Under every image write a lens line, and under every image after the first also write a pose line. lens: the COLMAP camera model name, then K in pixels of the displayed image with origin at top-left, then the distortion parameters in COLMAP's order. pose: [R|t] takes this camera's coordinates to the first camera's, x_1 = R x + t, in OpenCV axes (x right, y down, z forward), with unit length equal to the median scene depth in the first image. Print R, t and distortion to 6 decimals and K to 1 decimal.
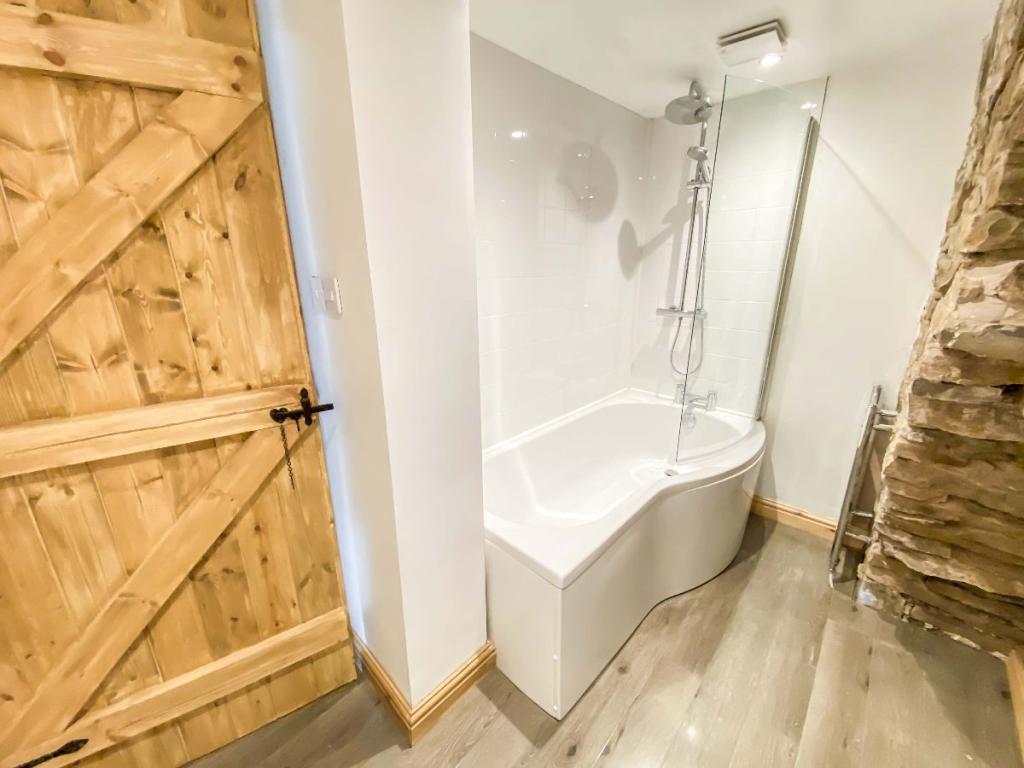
lens RADIAL K [[419.3, 0, 509.1], [0, 419.3, 397.6], [0, 0, 1]] dist [0.000991, -0.015933]
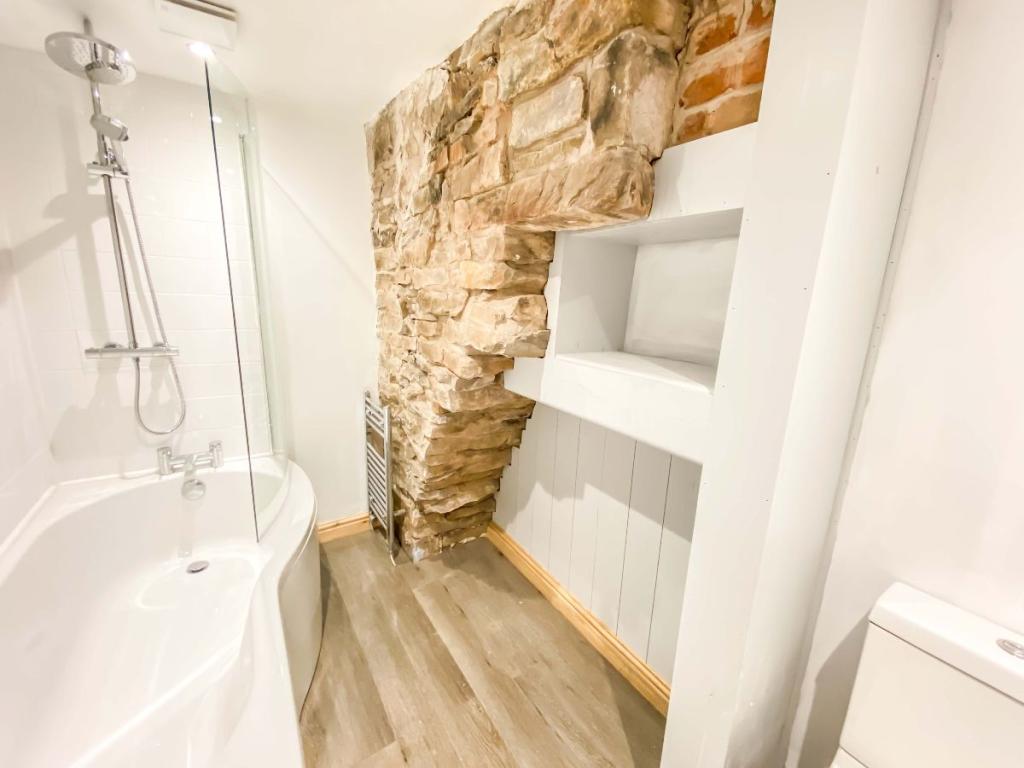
lens RADIAL K [[408.4, 0, 509.8], [0, 408.4, 386.4], [0, 0, 1]] dist [0.046785, -0.021068]
pose [[0.207645, -0.193601, 0.958855, -0.200080], [0.257157, 0.956545, 0.137446, -0.116497], [-0.943798, 0.218036, 0.248408, 0.354356]]
